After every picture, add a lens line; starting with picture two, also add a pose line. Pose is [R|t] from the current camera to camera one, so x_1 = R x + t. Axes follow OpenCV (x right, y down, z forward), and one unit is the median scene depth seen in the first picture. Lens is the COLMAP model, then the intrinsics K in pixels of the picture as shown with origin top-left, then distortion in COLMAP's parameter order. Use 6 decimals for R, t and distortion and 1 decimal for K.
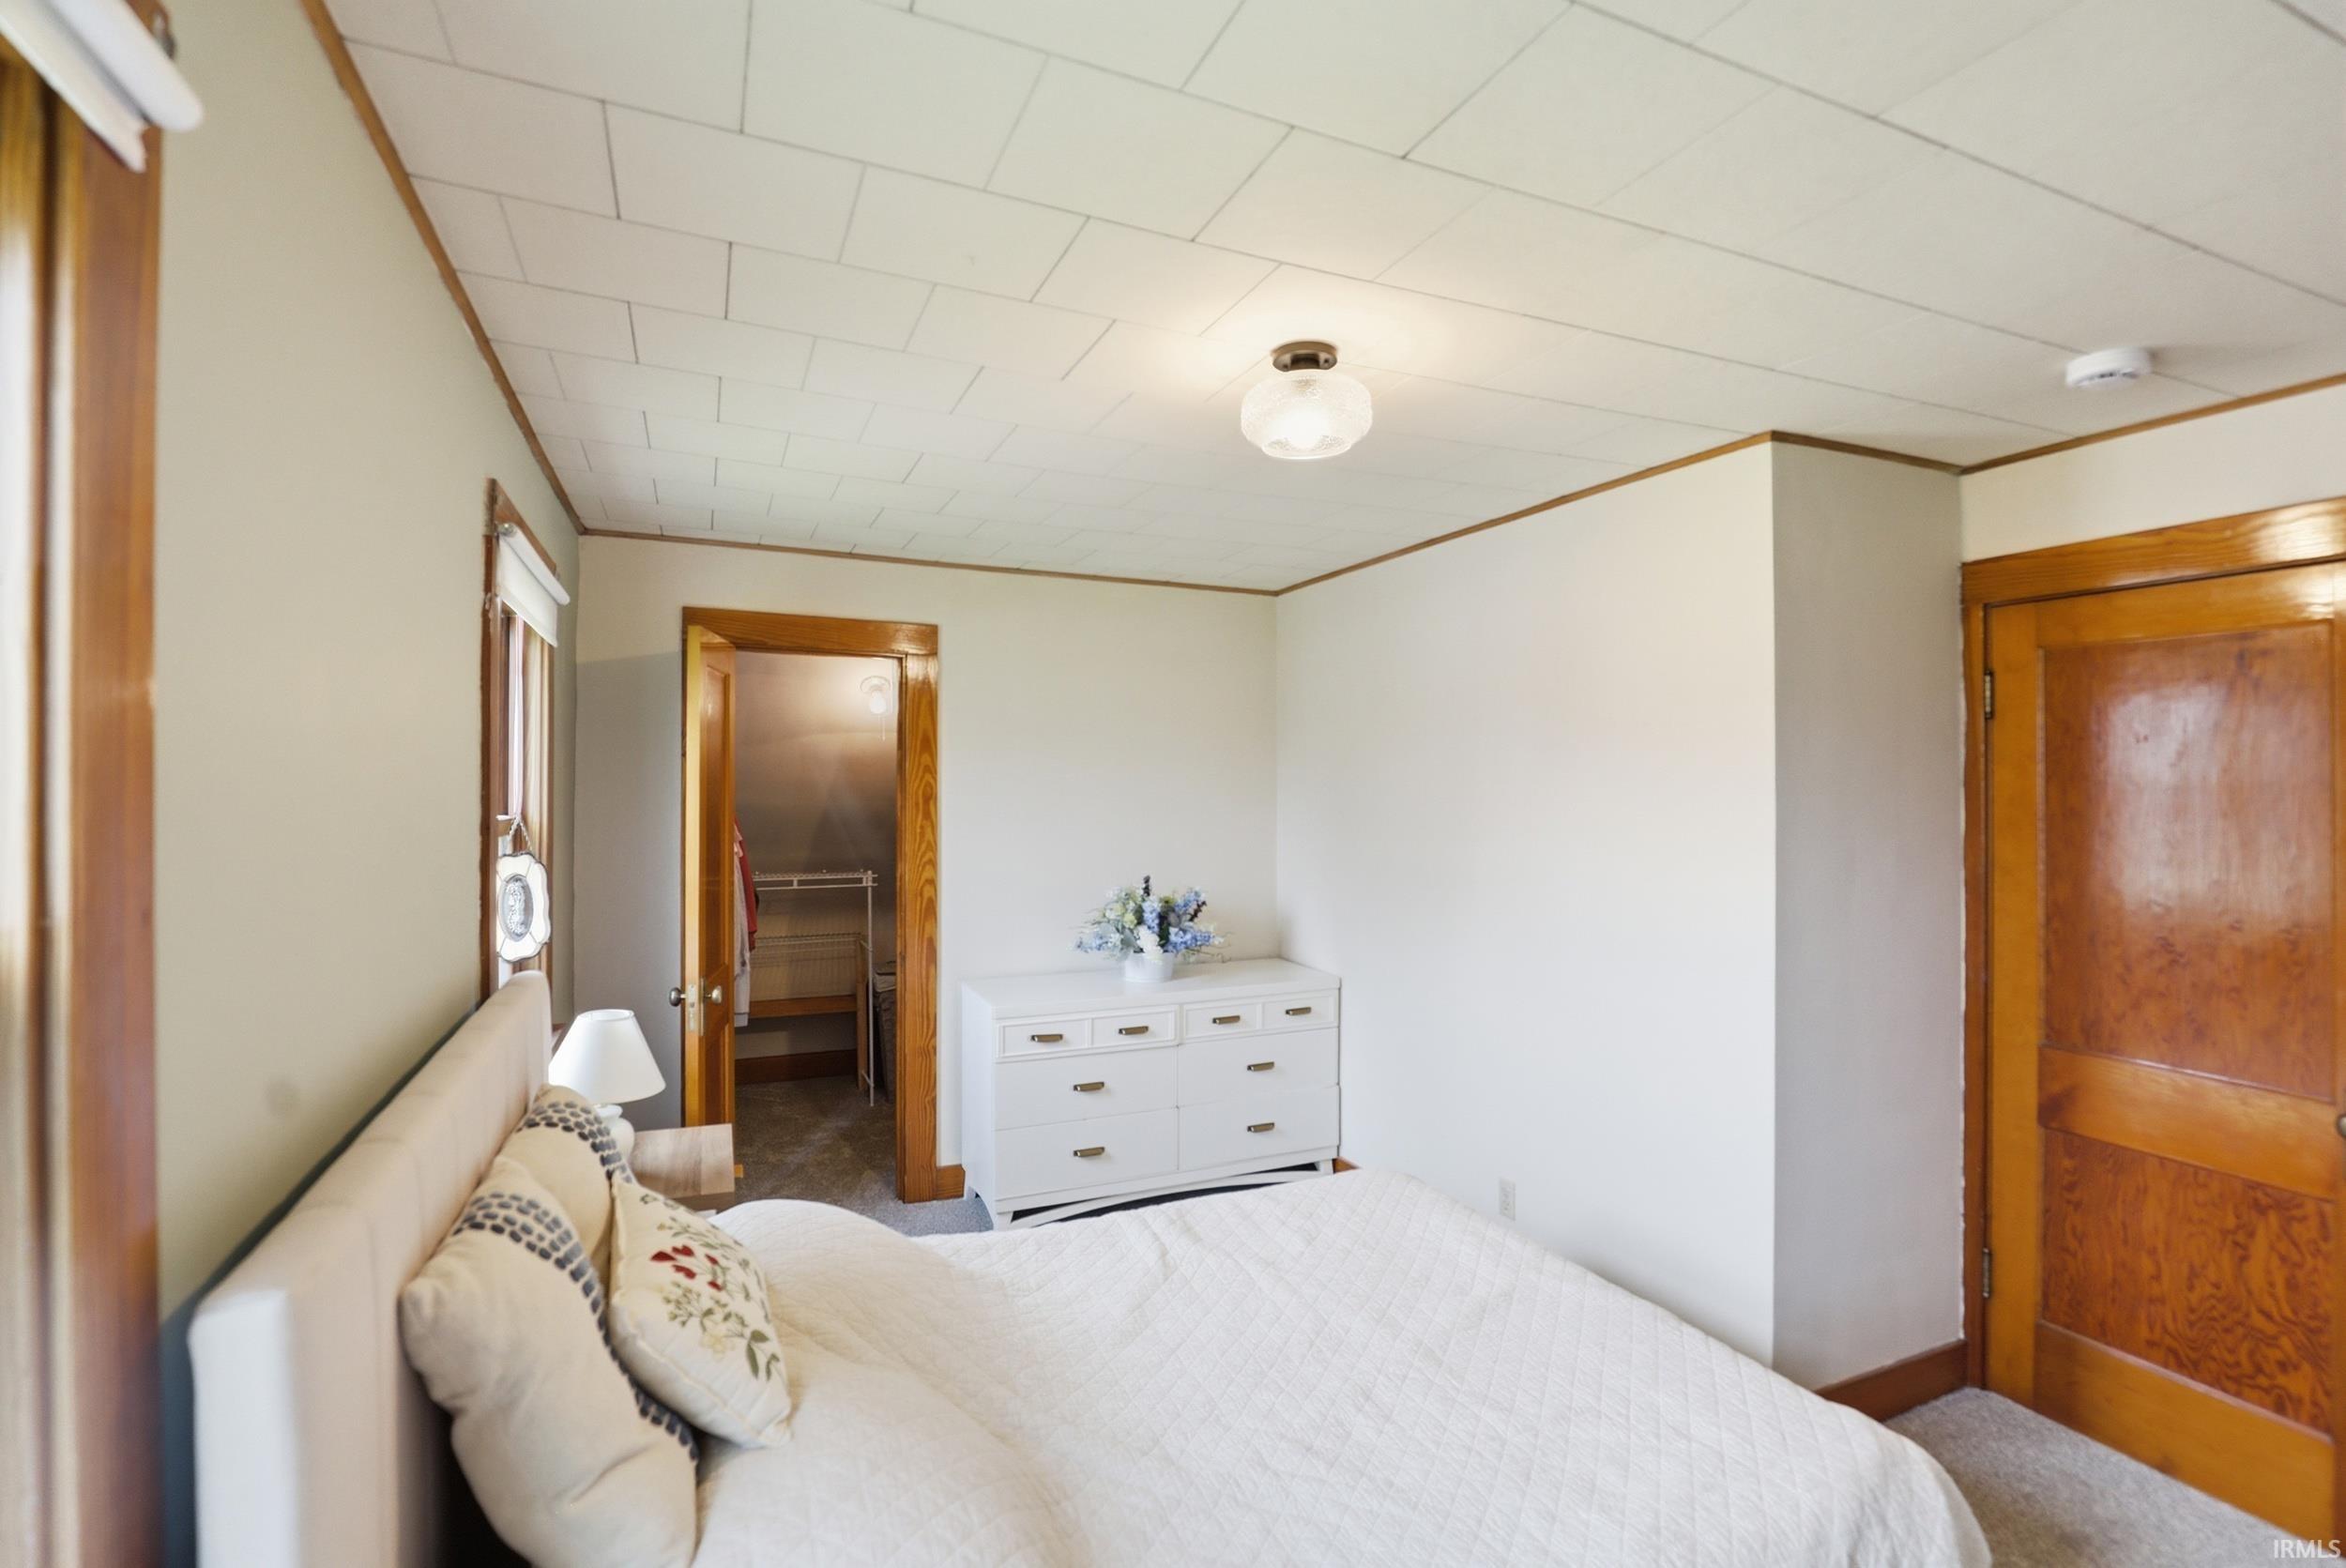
lens RADIAL K [[1090.3, 0, 1190.5], [0, 1090.3, 777.4], [0, 0, 1]] dist [-0.034820, 0.006228]
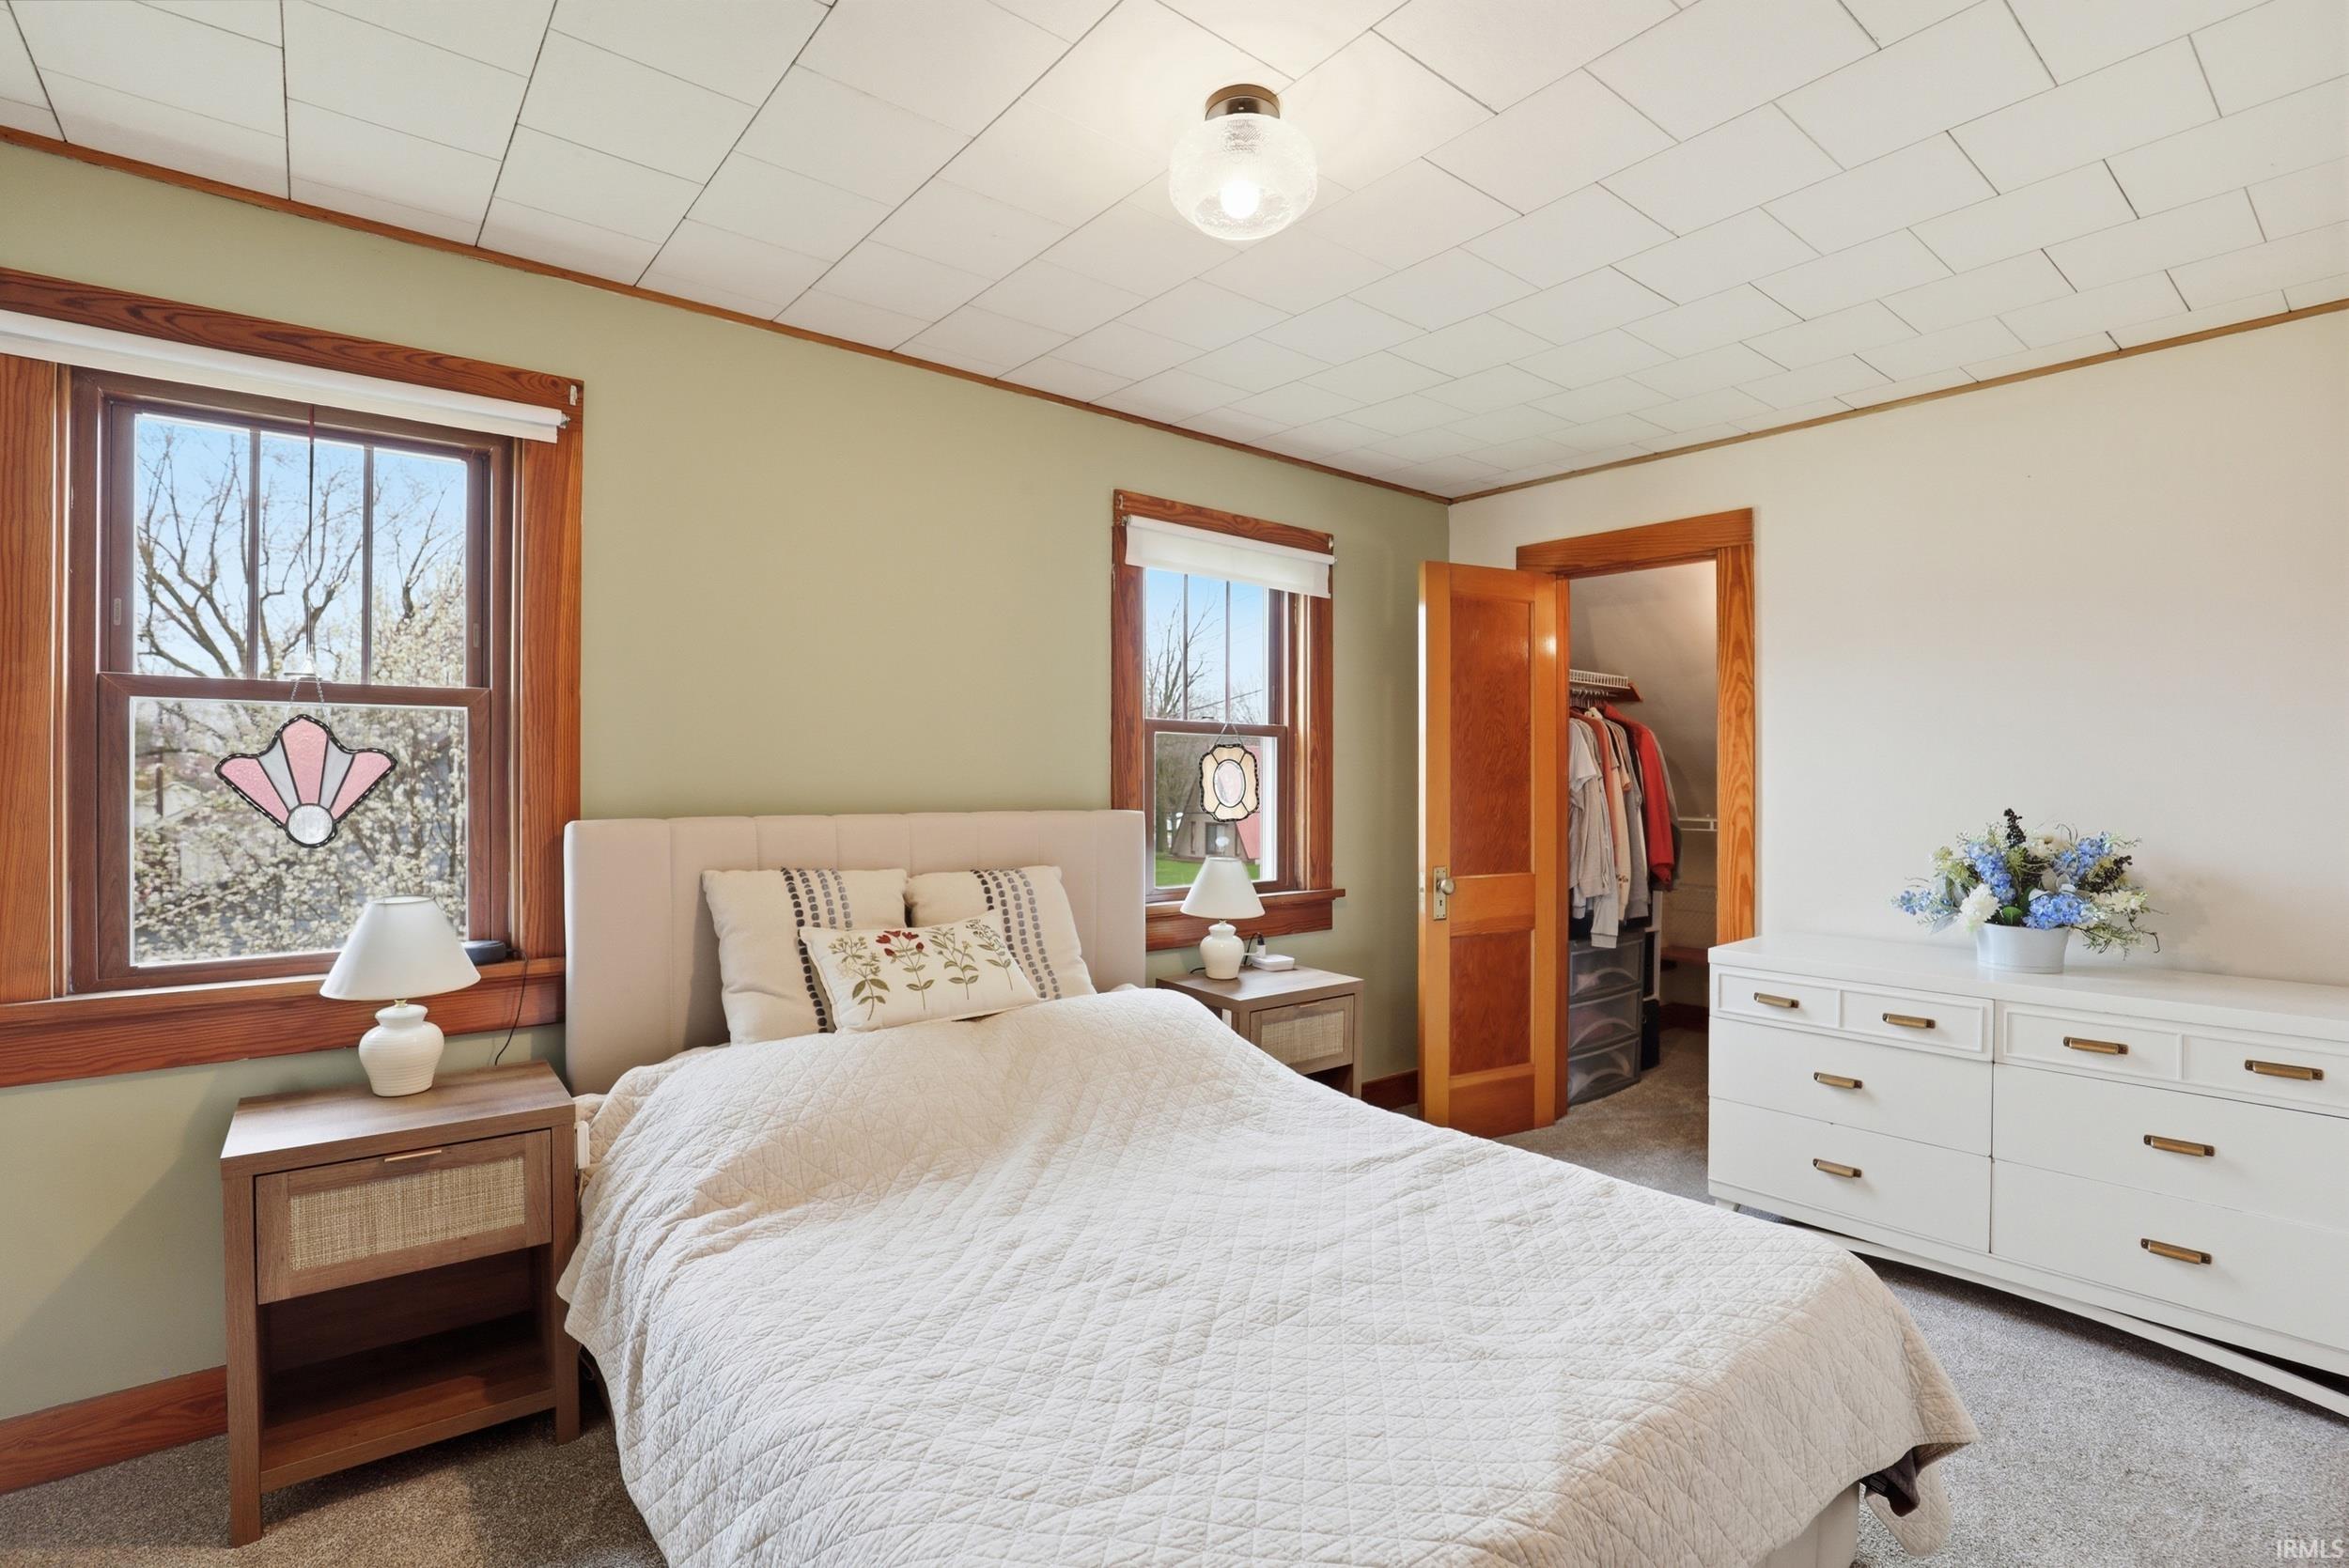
lens RADIAL K [[1091.7, 0, 1196.1], [0, 1091.7, 781.8], [0, 0, 1]] dist [-0.034820, 0.006228]
pose [[0.270326, -0.004694, -0.962757, 0.464238], [0.003370, 0.999987, -0.003929, 0.076164], [0.962763, -0.002182, 0.270338, 0.356322]]
